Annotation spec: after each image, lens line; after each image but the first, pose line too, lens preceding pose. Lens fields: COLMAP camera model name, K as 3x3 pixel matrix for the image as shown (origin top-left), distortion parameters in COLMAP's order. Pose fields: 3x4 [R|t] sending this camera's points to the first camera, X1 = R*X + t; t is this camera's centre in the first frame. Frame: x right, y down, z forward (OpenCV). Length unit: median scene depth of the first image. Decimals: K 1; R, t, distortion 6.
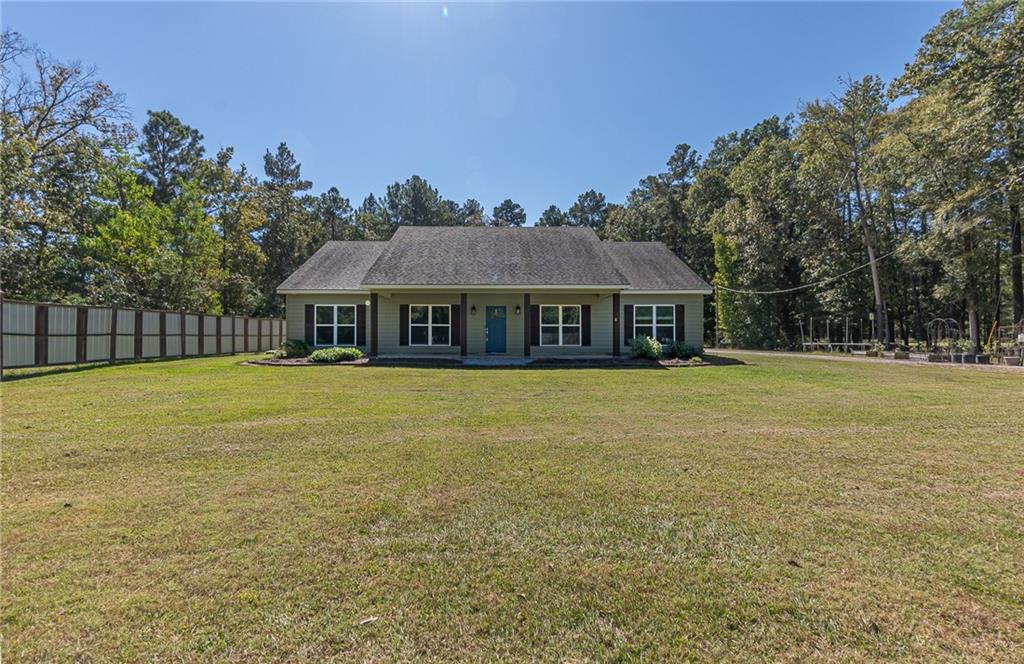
lens RADIAL K [[493.2, 0, 508.1], [0, 493.2, 329.0], [0, 0, 1]] dist [0.003496, -0.000480]
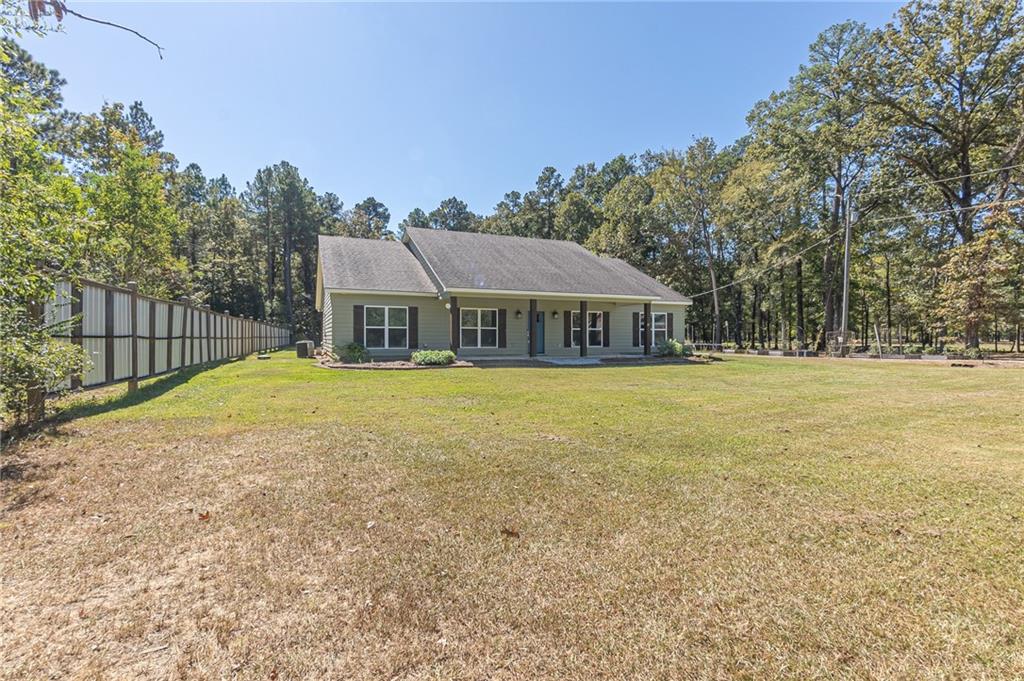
lens RADIAL K [[485.6, 0, 512.1], [0, 485.6, 339.9], [0, 0, 1]] dist [0.002307, 0.000618]
pose [[0.922639, -0.001255, 0.385663, -0.300002], [-0.005826, 0.999835, 0.017192, -0.000363], [-0.385621, -0.018109, 0.922479, 0.016206]]
